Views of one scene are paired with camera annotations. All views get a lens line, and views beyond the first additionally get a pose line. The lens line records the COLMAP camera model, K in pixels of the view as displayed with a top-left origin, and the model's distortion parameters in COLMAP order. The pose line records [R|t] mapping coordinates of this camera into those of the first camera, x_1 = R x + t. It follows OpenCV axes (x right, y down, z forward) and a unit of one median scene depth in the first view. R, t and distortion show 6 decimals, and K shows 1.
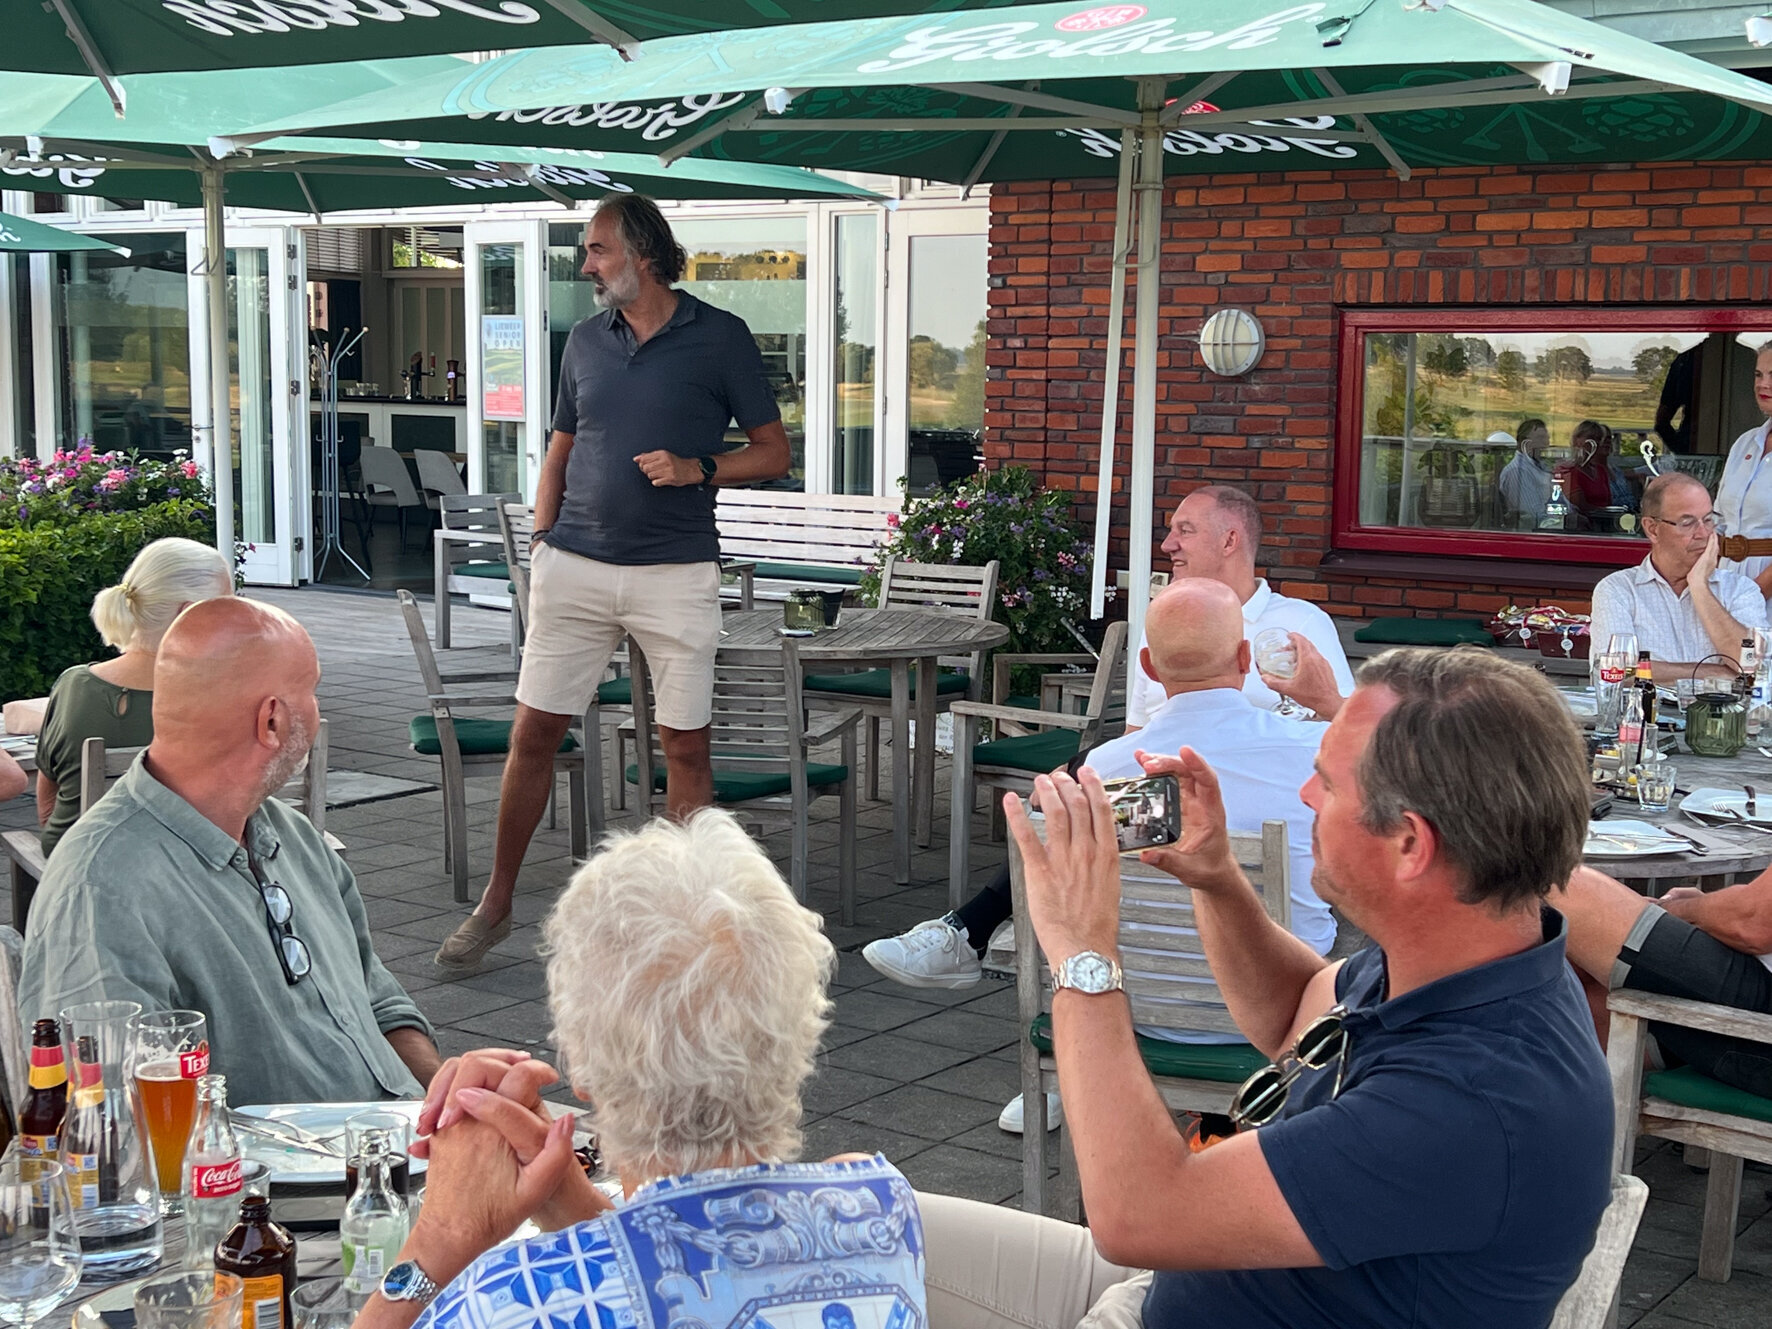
lens RADIAL K [[2491.4, 0, 886.0], [0, 2491.4, 664.5], [0, 0, 1]] dist [0.215545, -0.643806]
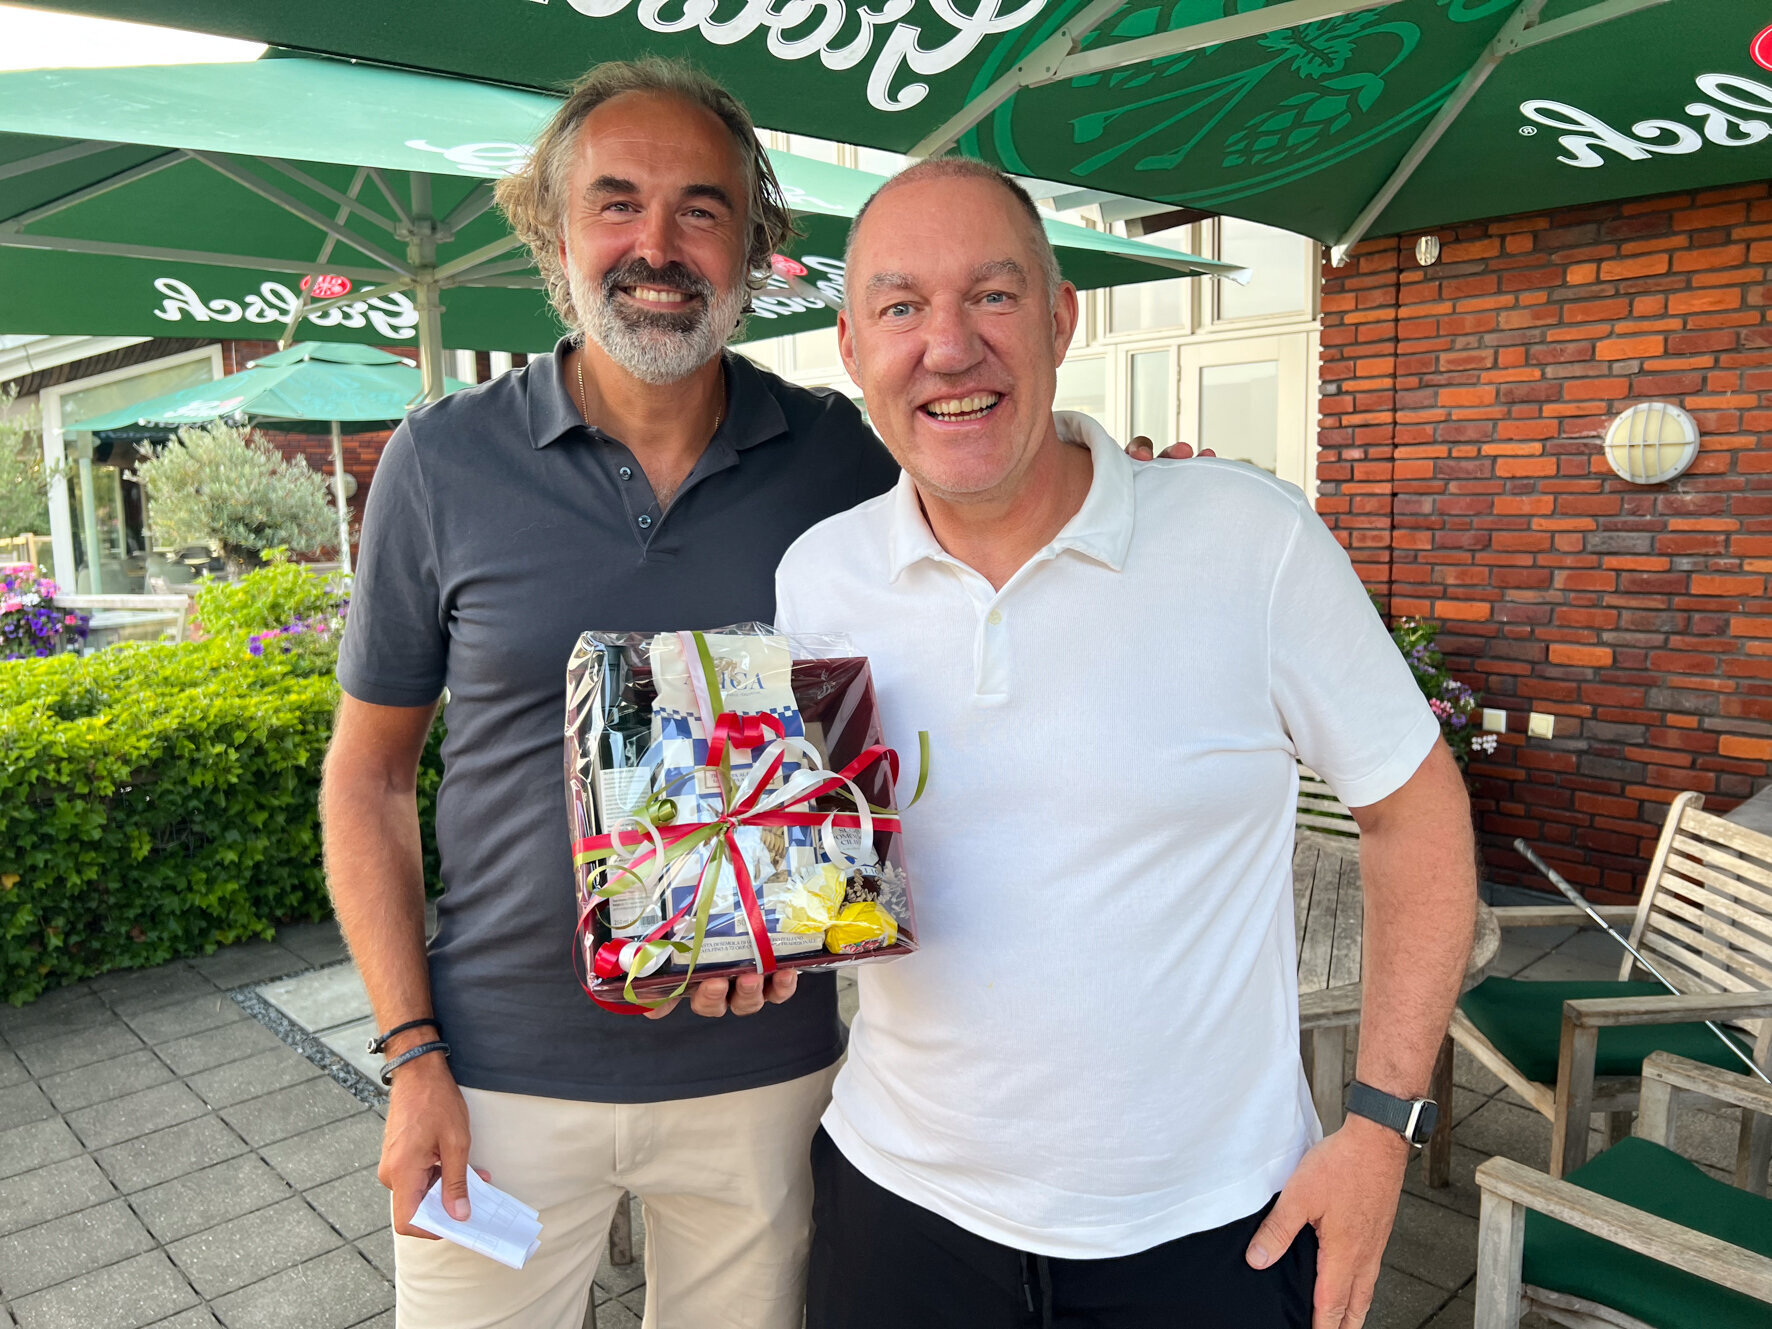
lens RADIAL K [[1322.7, 0, 884.6], [0, 1322.7, 651.3], [0, 0, 1]] dist [0.026344, -0.031729]
pose [[0.983156, -0.008872, -0.182555, -0.029619], [0.009802, 0.999943, 0.004192, -0.064563], [0.182508, -0.005911, 0.983187, 0.526176]]
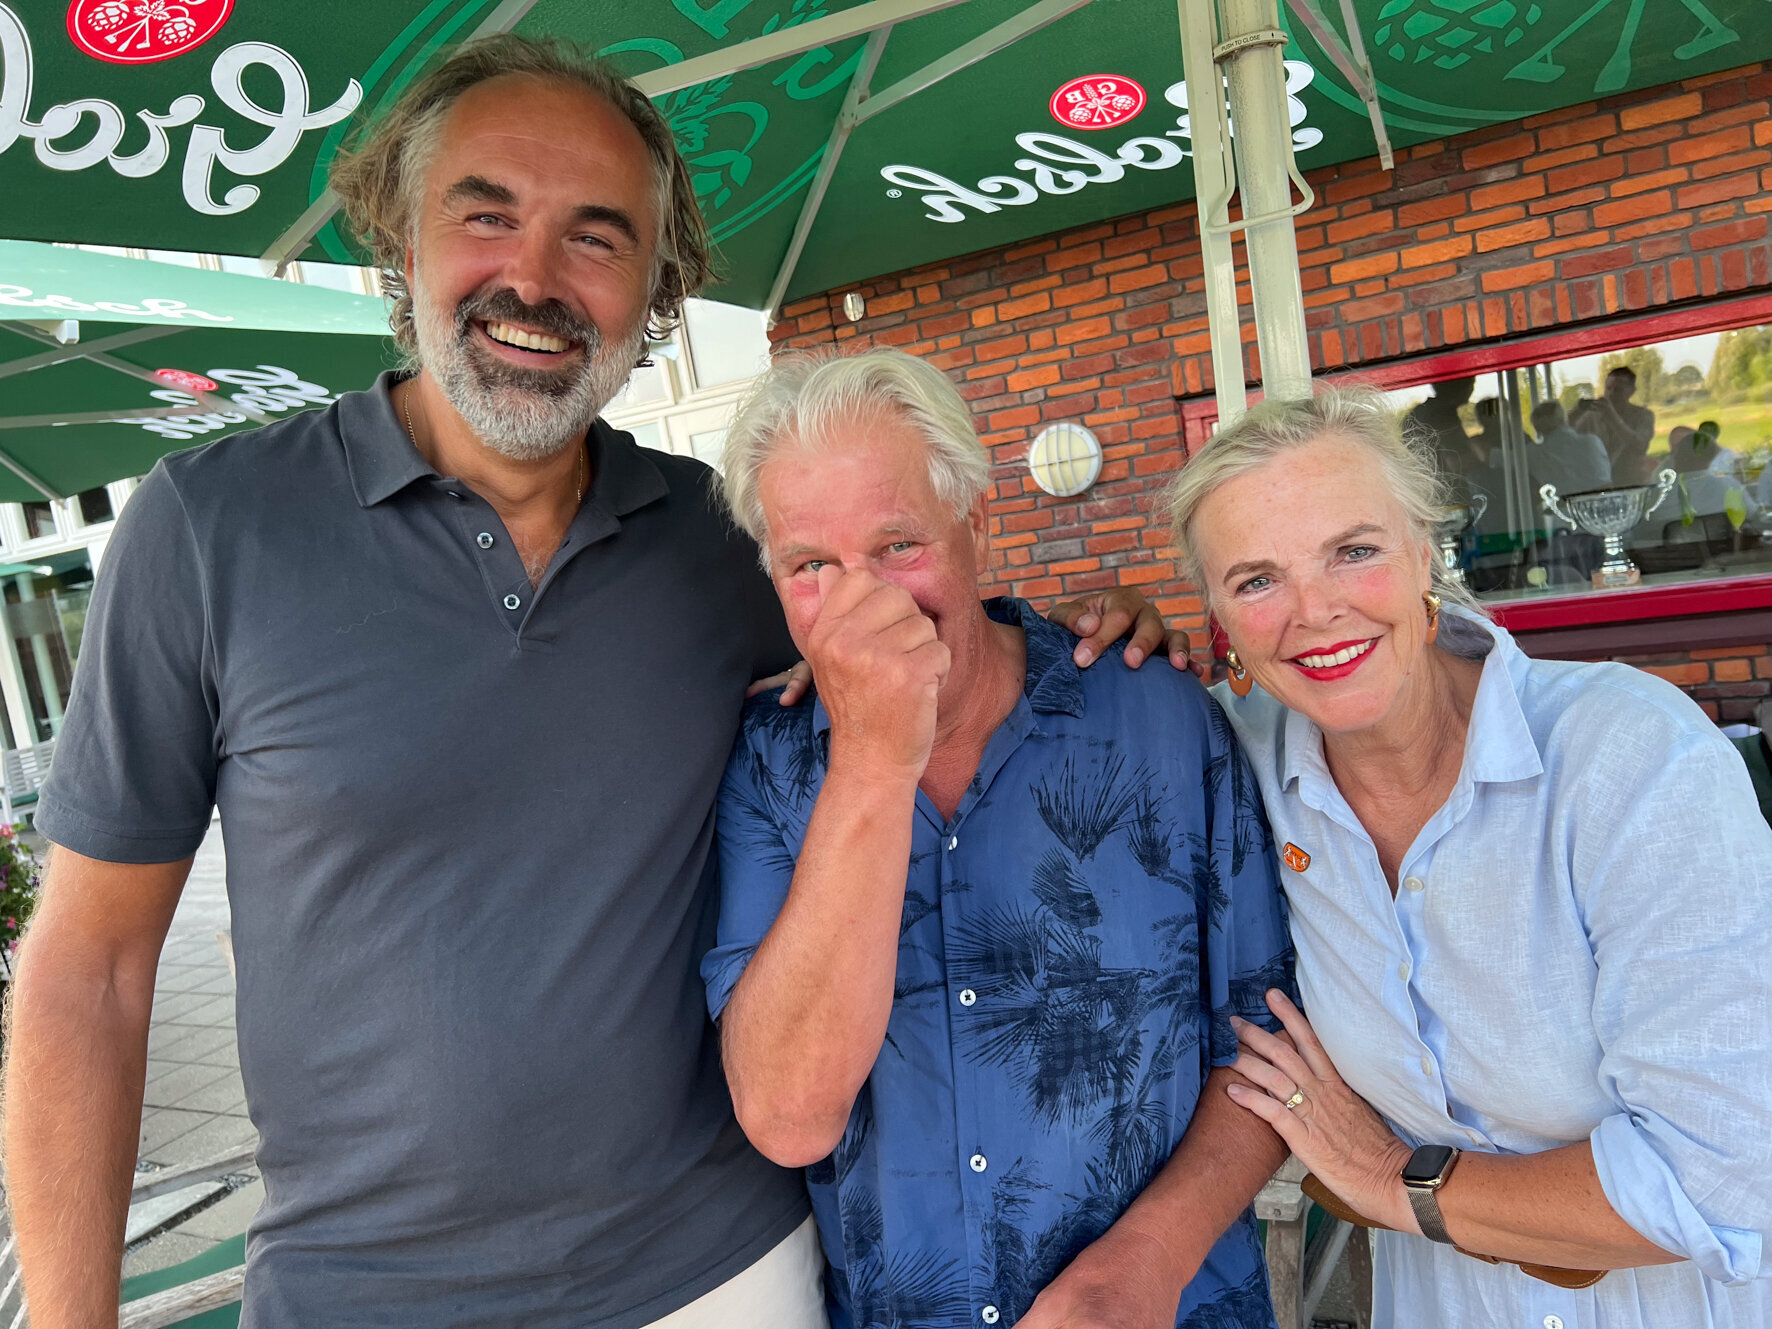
lens RADIAL K [[1317.0, 0, 886.1], [0, 1317.0, 680.1], [0, 0, 1]] dist [0.063195, -0.077694]
pose [[0.971858, -0.190922, 0.137990, -0.009073], [0.191802, 0.981409, 0.007018, -0.064688], [-0.136764, 0.019646, 0.990409, 0.528248]]
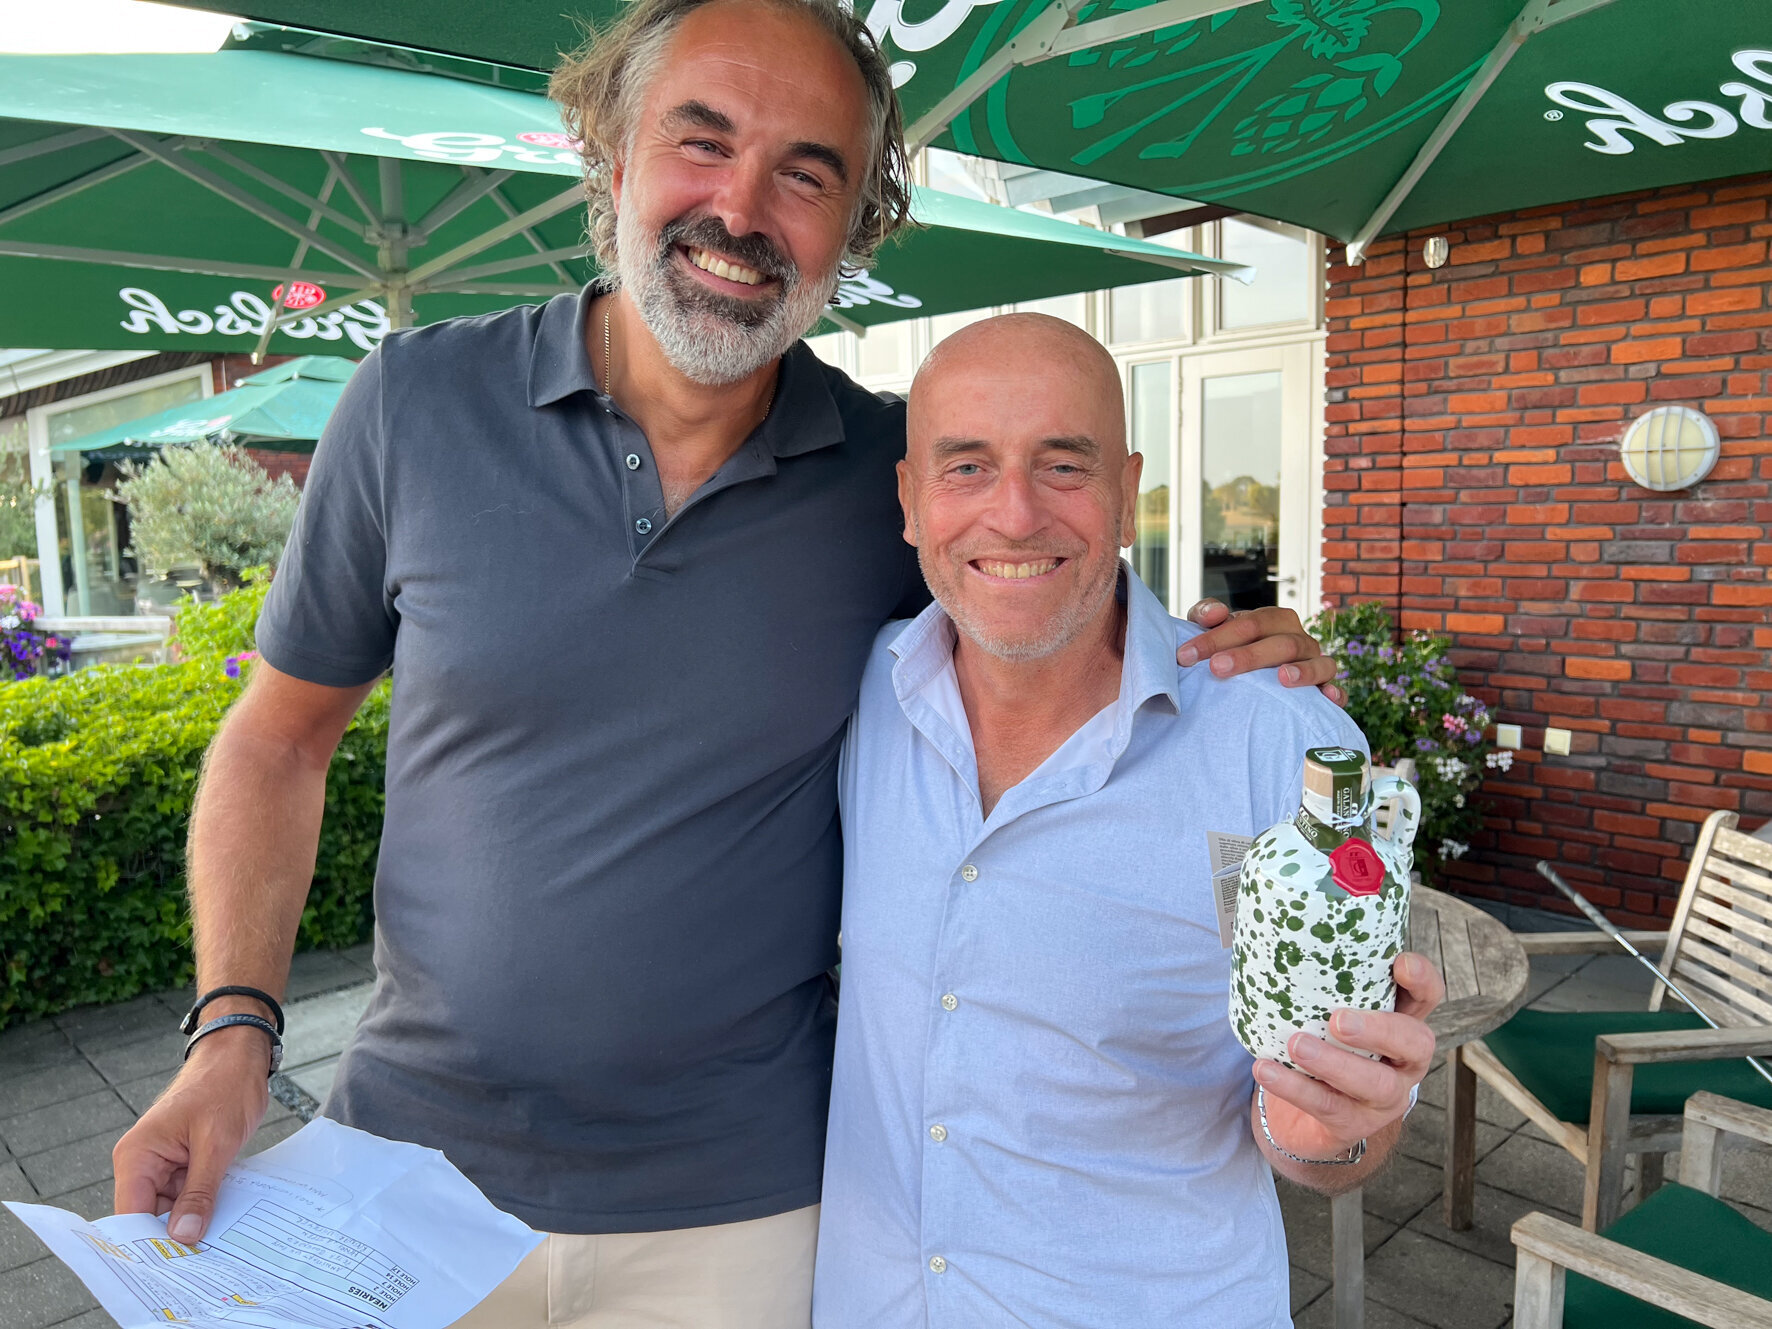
lens RADIAL K [[1324.8, 0, 890.7], [0, 1324.8, 662.0], [0, 0, 1]] dist [0.026145, -0.030264]
pose [[0.983495, -0.016249, -0.180205, -0.029297], [0.016135, 0.999868, -0.002095, -0.064002], [0.180216, -0.000847, 0.983627, 0.541464]]
